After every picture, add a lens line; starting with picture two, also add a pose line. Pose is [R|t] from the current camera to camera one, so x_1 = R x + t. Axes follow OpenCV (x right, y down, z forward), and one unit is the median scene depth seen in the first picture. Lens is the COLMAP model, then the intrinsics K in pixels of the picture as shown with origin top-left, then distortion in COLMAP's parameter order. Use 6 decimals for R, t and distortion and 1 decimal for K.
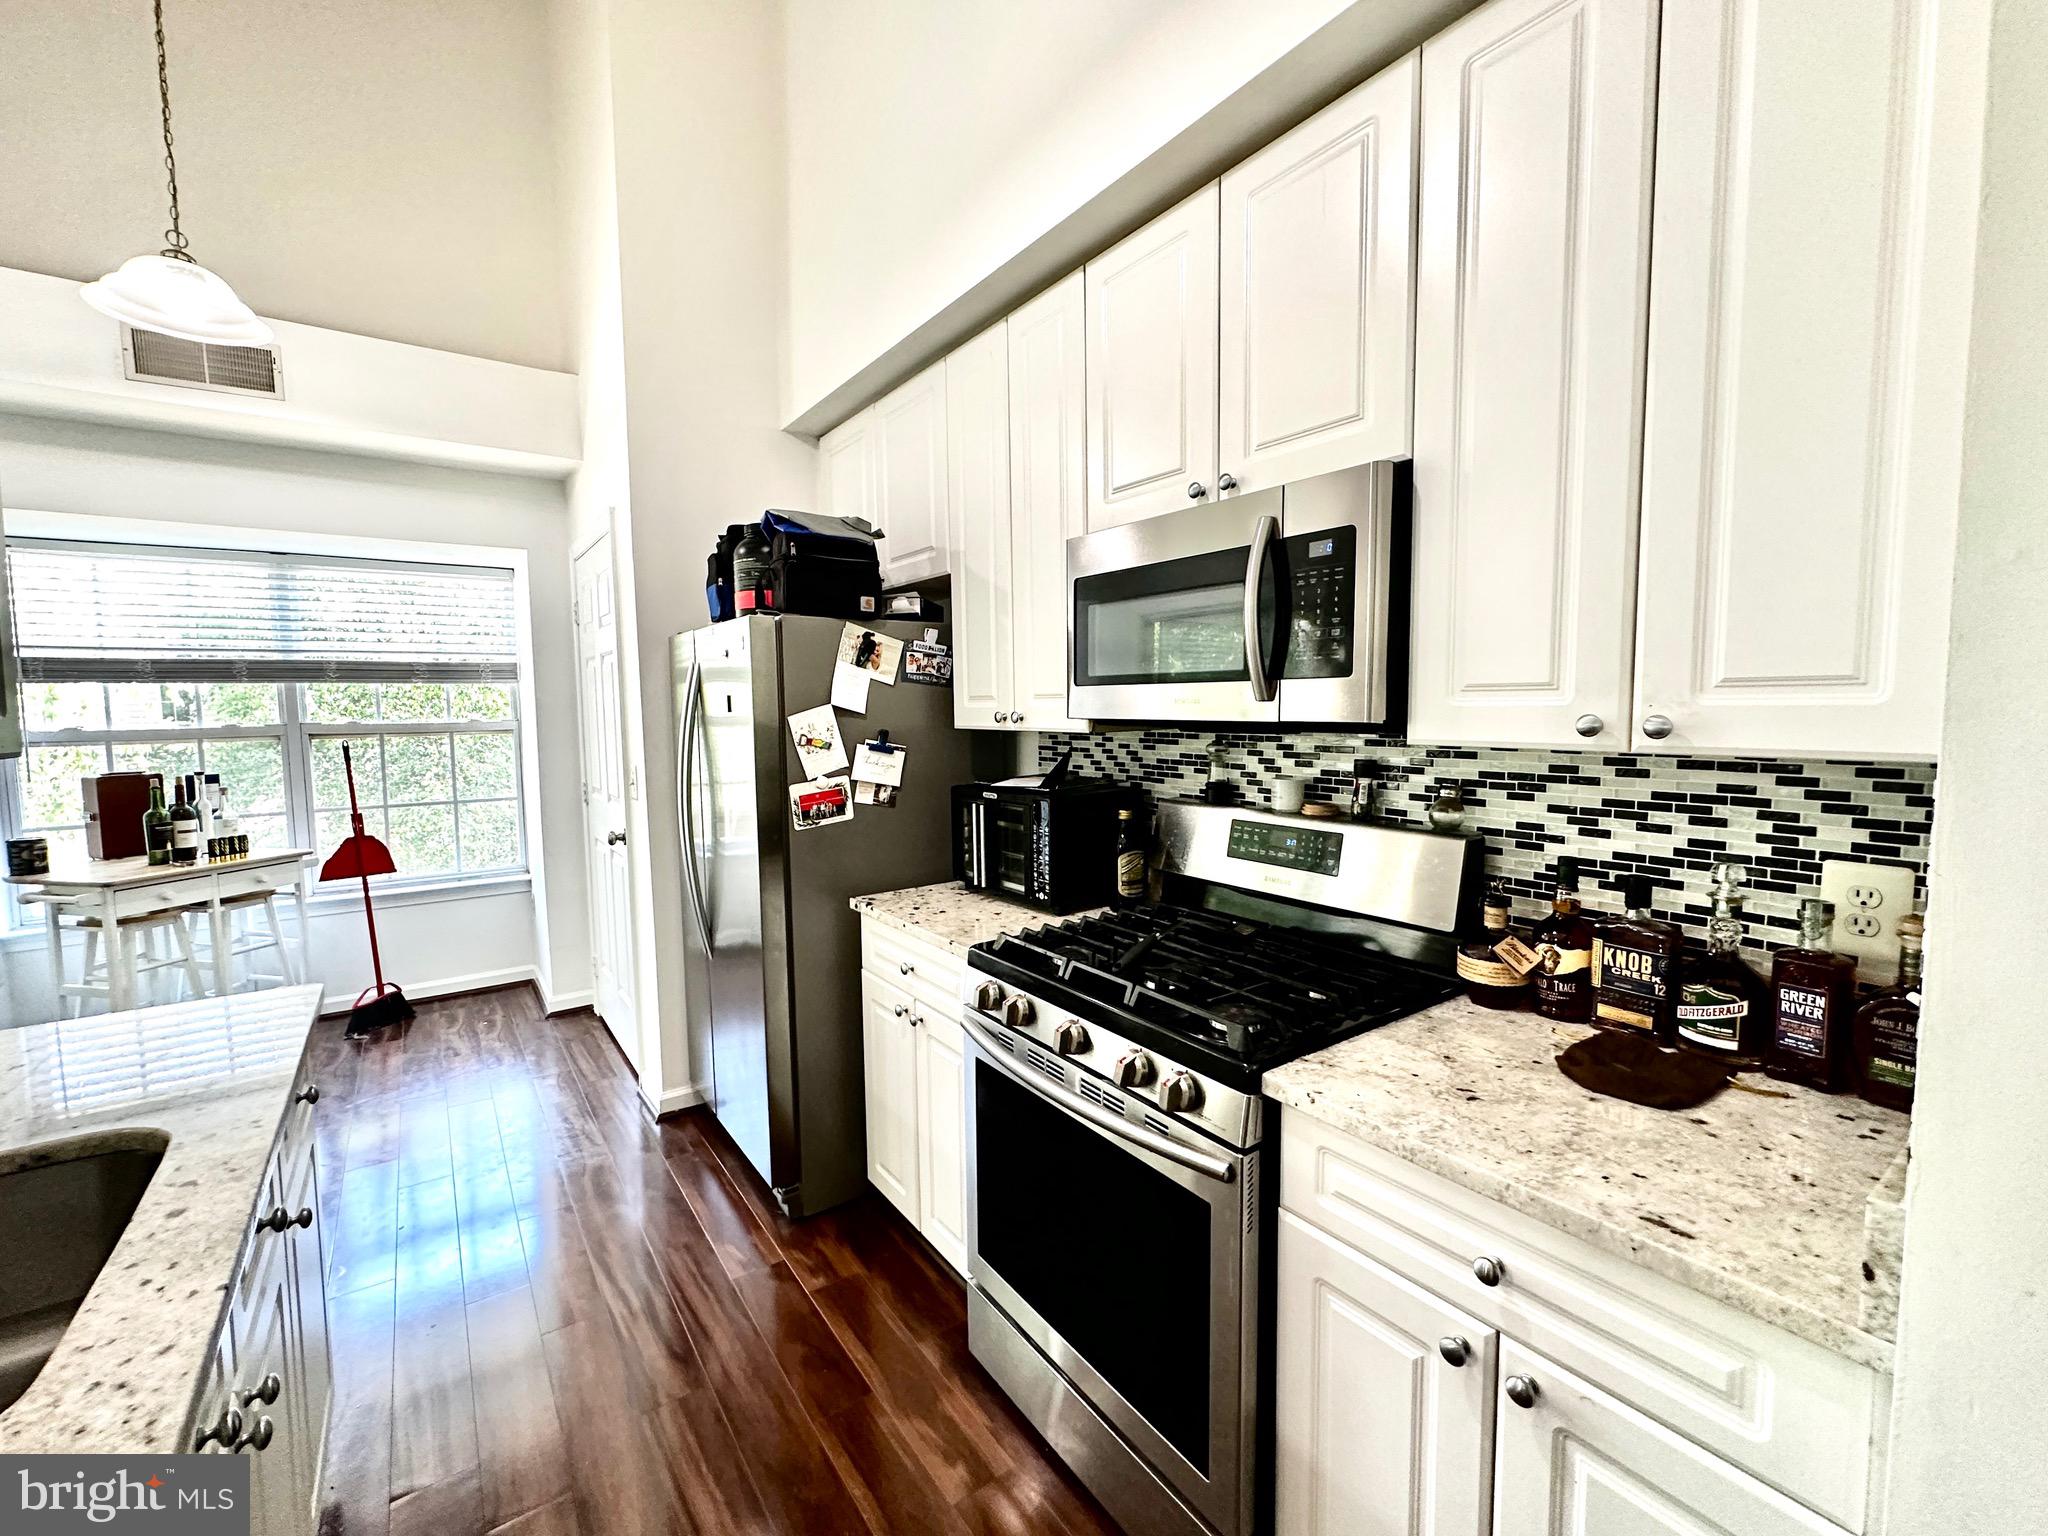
lens RADIAL K [[855.3, 0, 1016.8], [0, 855.3, 770.1], [0, 0, 1]] dist [0.000366, 0.000677]
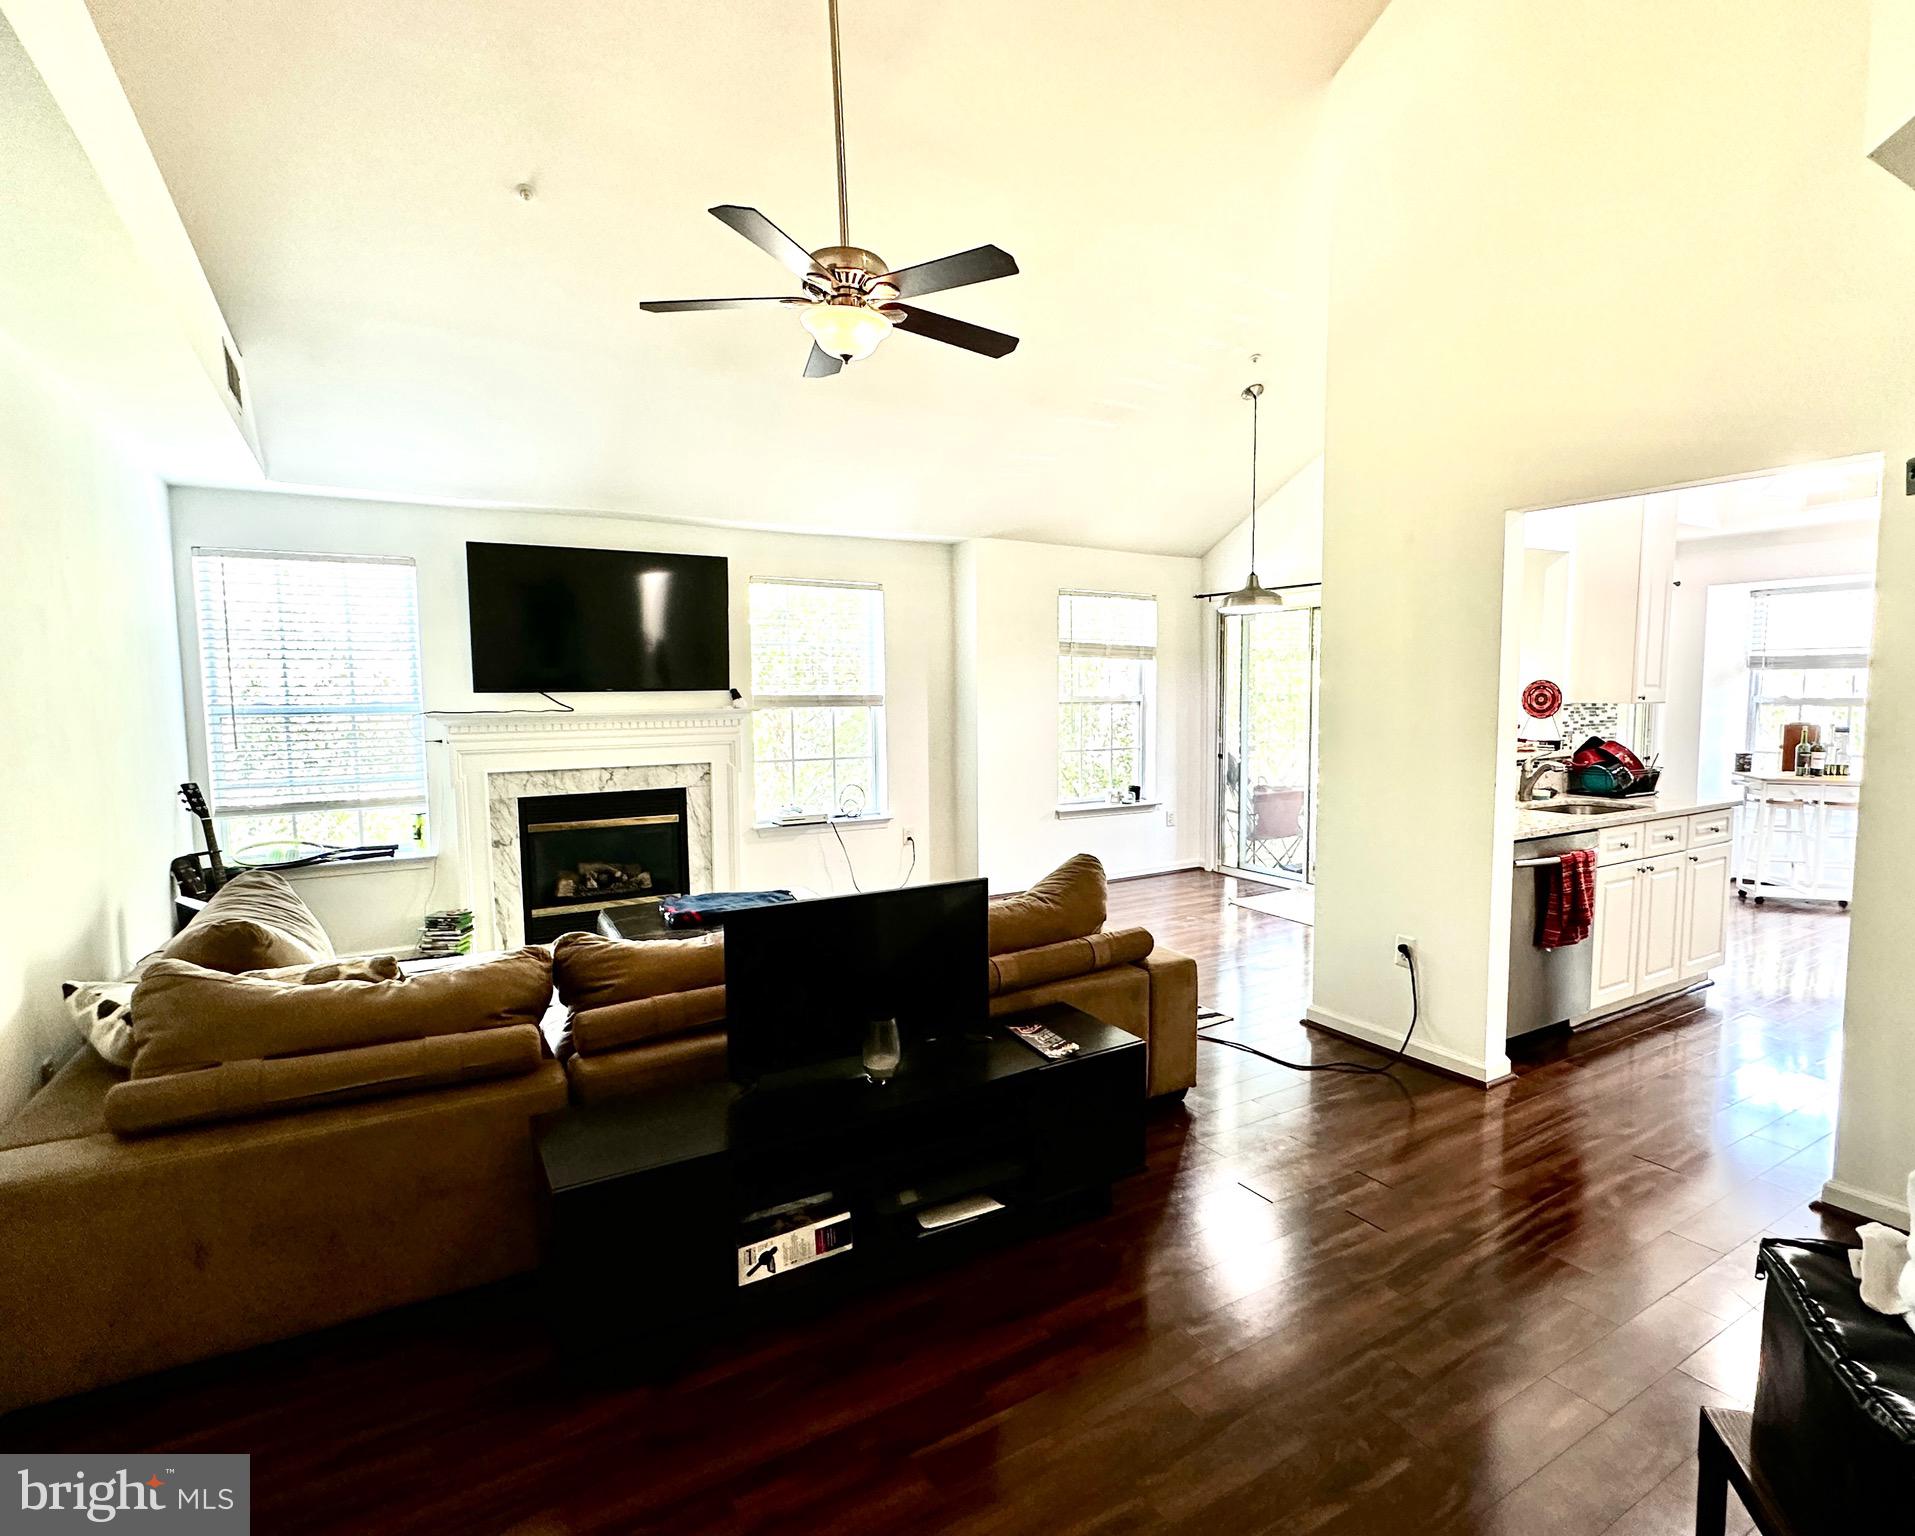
lens RADIAL K [[1013.9, 0, 1015.4], [0, 1013.9, 776.5], [0, 0, 1]] dist [0.000124, -0.001782]
pose [[-0.042937, 0.100543, -0.994006, 1.086485], [-0.074839, 0.991804, 0.103553, 0.018302], [0.996271, 0.078837, -0.035060, -0.497448]]
